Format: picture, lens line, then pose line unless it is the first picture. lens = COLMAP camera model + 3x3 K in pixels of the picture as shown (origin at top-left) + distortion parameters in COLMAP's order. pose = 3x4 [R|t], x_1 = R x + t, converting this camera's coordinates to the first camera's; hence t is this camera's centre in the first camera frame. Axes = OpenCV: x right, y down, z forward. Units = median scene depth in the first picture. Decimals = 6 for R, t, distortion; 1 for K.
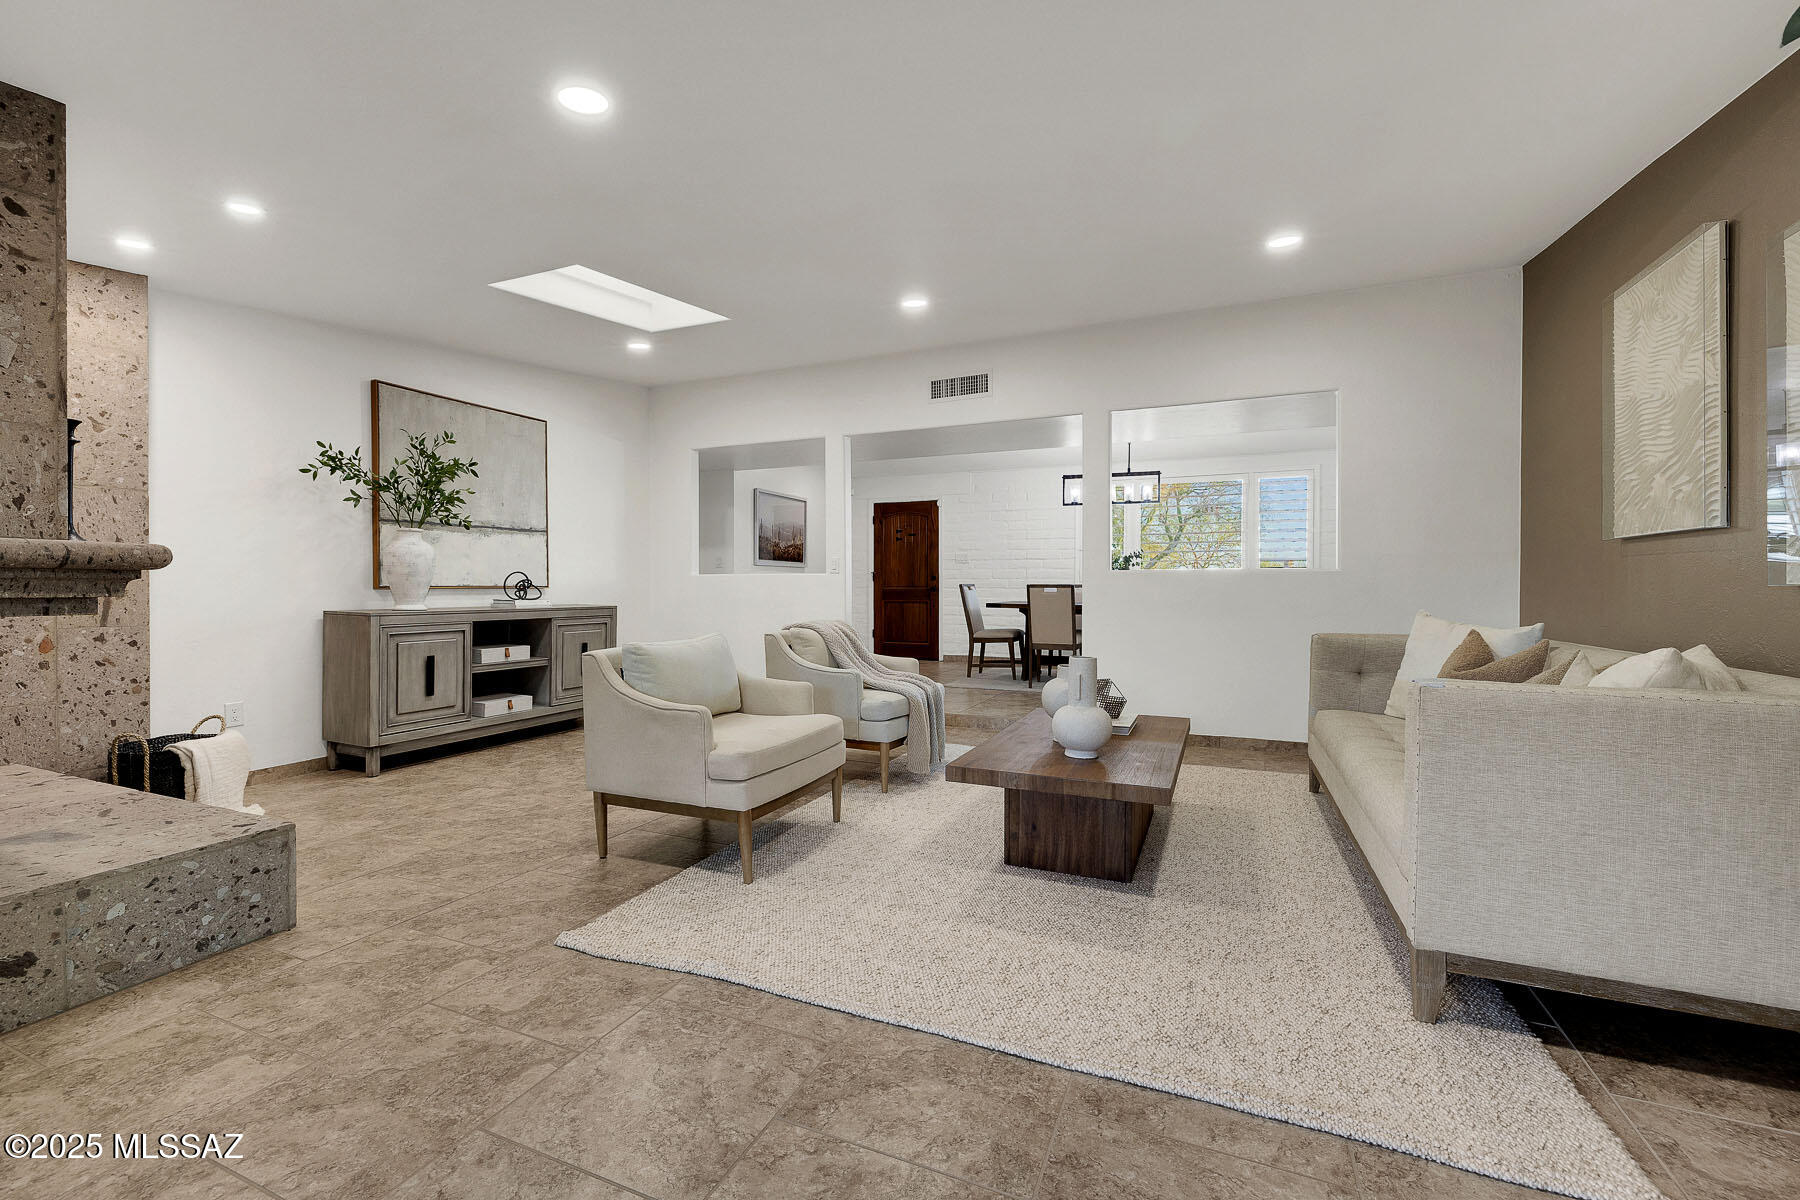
lens RADIAL K [[754.6, 0, 886.0], [0, 754.6, 588.2], [0, 0, 1]] dist [0.000923, 0.000191]
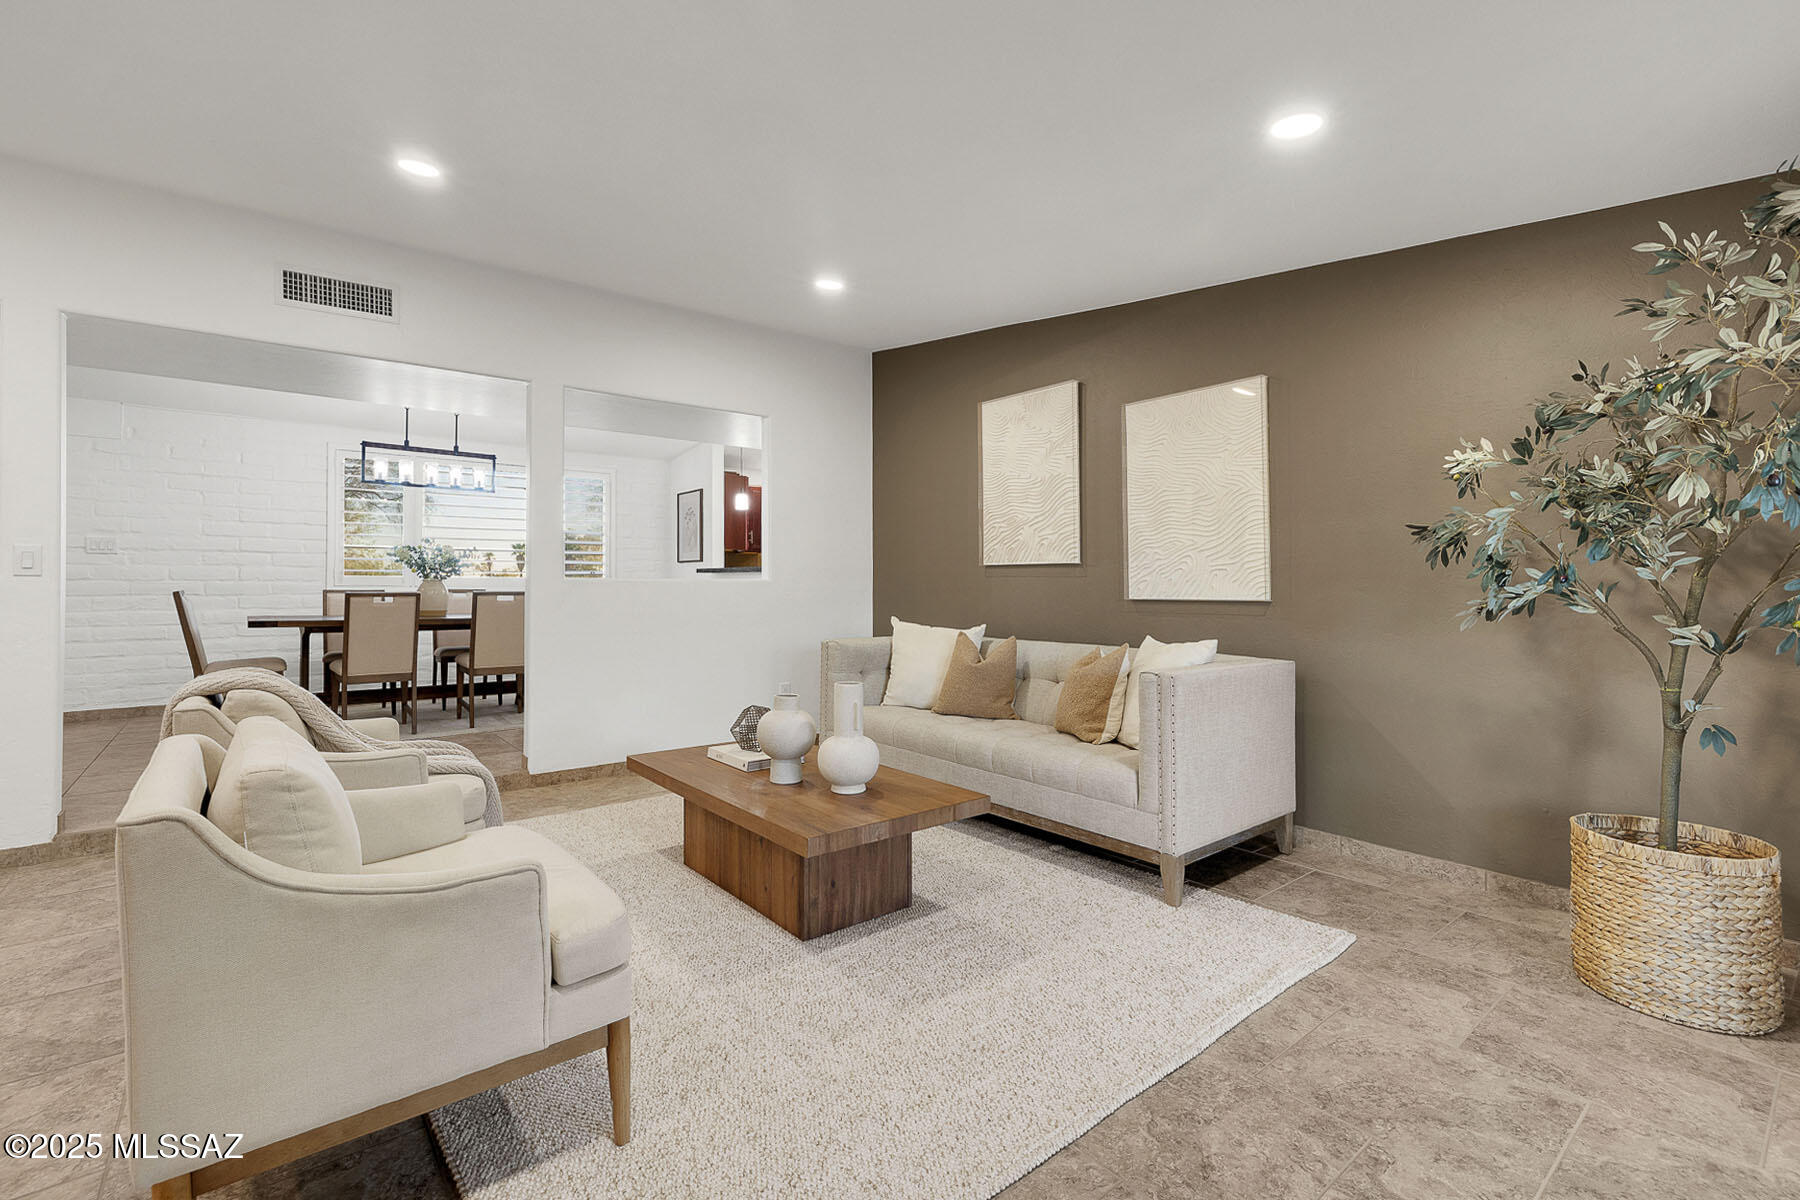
lens RADIAL K [[808.1, 0, 900.9], [0, 808.1, 562.2], [0, 0, 1]] dist [0.001458, 0.000135]
pose [[0.448868, 0.024694, 0.893257, -0.629626], [-0.001098, 0.999633, -0.027083, -0.032486], [-0.893597, 0.011176, 0.448730, 0.515619]]
